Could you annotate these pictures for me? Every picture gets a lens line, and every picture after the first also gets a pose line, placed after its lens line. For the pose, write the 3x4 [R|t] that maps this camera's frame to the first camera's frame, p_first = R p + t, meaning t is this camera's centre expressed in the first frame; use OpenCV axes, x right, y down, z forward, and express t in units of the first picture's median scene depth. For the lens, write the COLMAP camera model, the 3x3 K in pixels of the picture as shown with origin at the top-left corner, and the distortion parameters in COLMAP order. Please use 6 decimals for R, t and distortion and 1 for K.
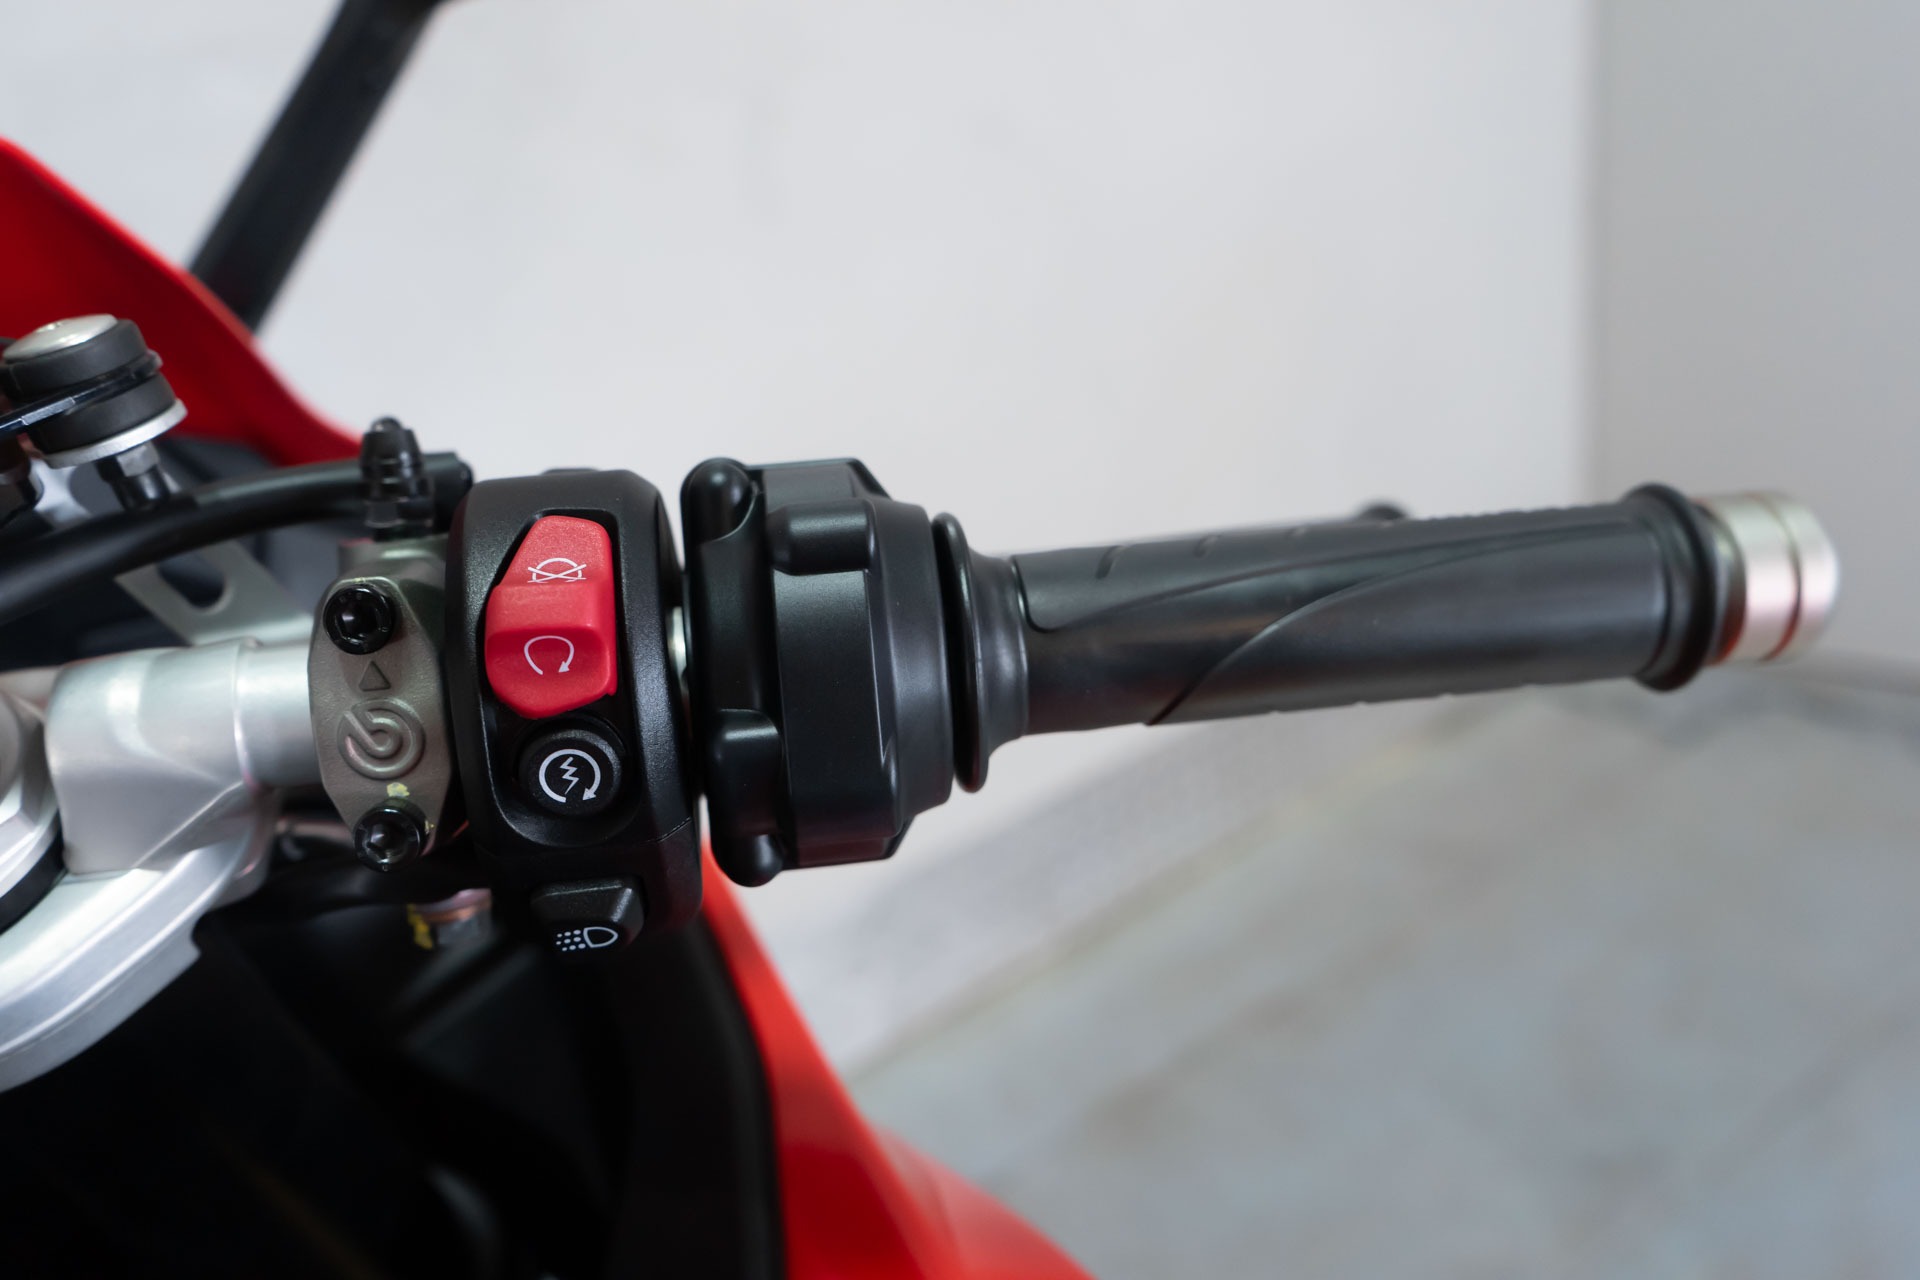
lens RADIAL K [[1518.9, 0, 960.0], [0, 1518.9, 640.0], [0, 0, 1]] dist [-0.001623, 0.000267]
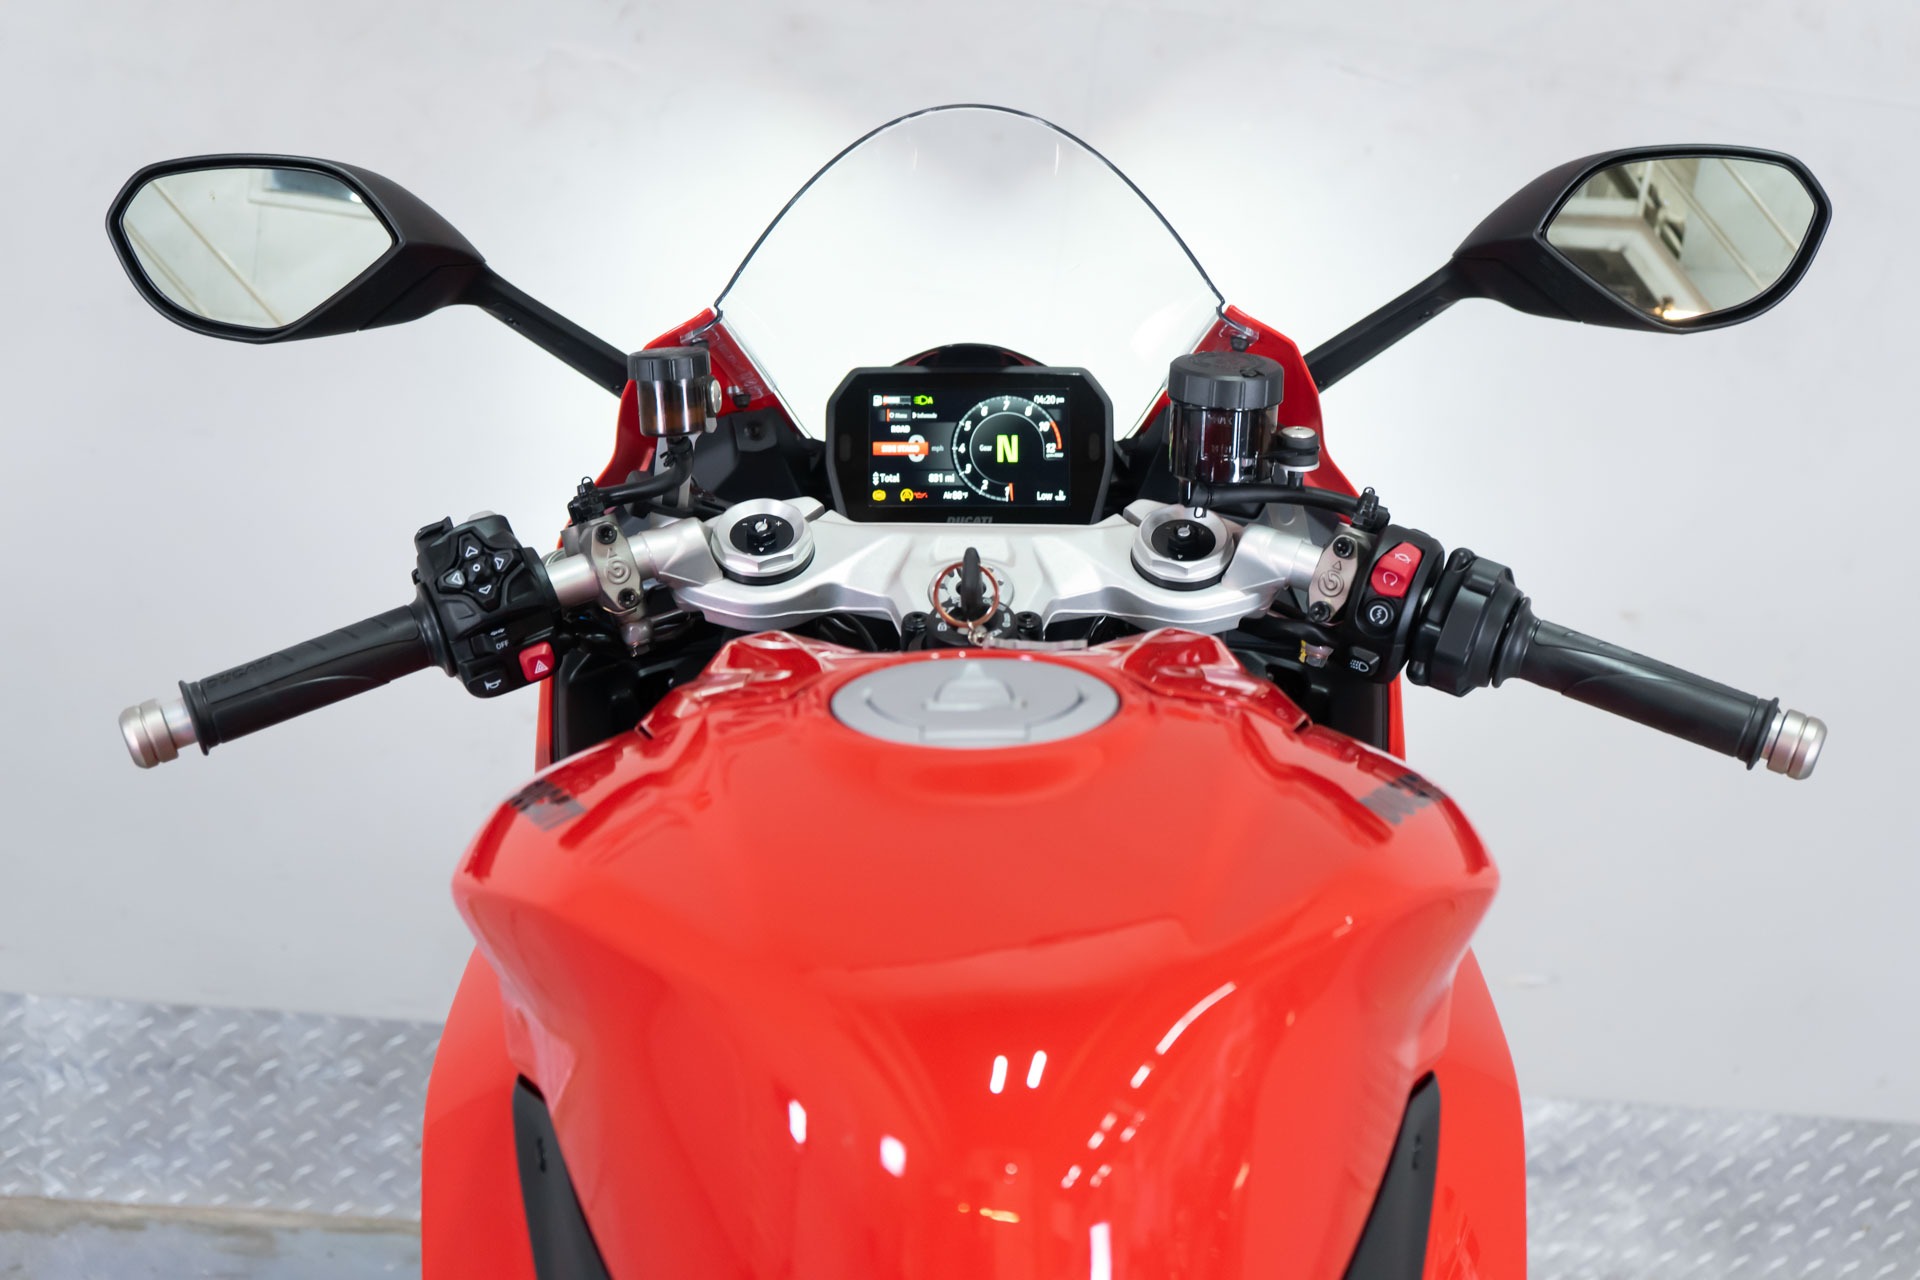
lens RADIAL K [[2959.7, 0, 960.0], [0, 2959.7, 640.0], [0, 0, 1]] dist [0.007138, 0.013696]
pose [[0.835873, 0.413954, -0.360498, 1.224605], [-0.441553, 0.897212, 0.006441, 0.458763], [0.326110, 0.153795, 0.932738, -4.890113]]
